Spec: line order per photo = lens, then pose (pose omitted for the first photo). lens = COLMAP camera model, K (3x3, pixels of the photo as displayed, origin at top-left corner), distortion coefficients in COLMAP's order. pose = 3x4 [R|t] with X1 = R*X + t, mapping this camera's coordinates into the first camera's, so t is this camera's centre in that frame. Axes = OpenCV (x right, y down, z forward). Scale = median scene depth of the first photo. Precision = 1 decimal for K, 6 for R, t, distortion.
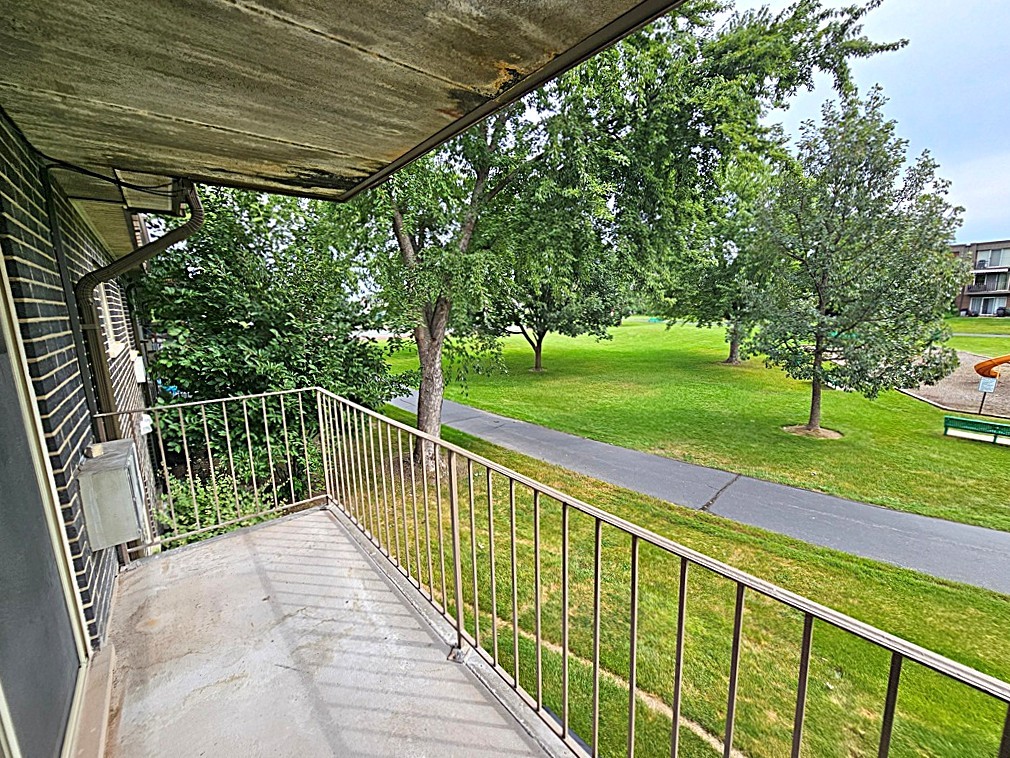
lens RADIAL K [[412.9, 0, 507.9], [0, 412.9, 377.7], [0, 0, 1]] dist [-0.002081, 0.000257]
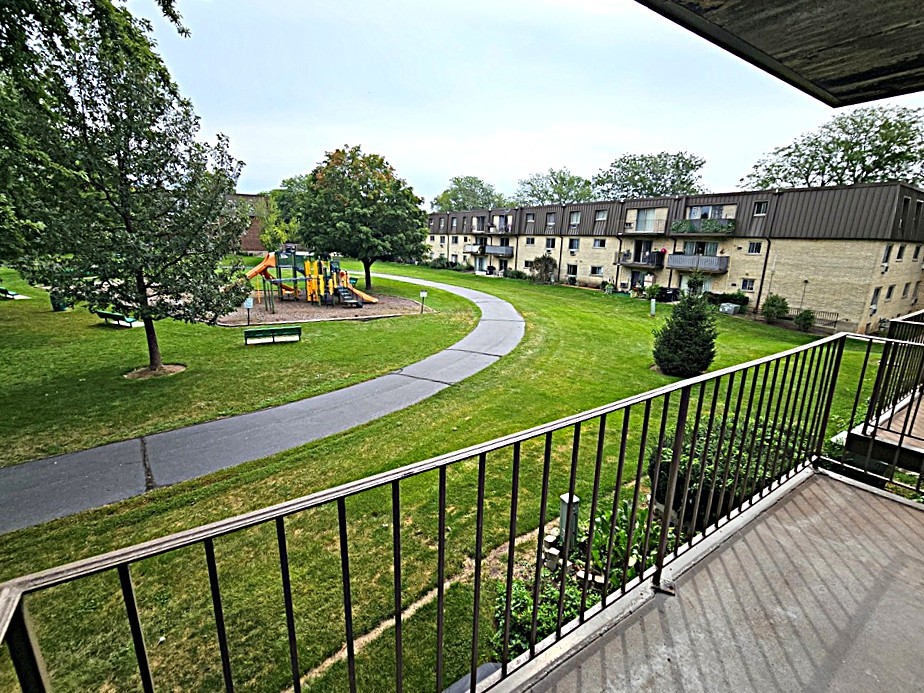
lens RADIAL K [[419.6, 0, 460.3], [0, 419.6, 335.4], [0, 0, 1]] dist [0.000878, 0.000226]
pose [[0.120209, -0.189565, 0.974482, -0.159693], [0.144758, 0.974455, 0.171703, -0.022064], [-0.982138, 0.120424, 0.144579, 0.194518]]
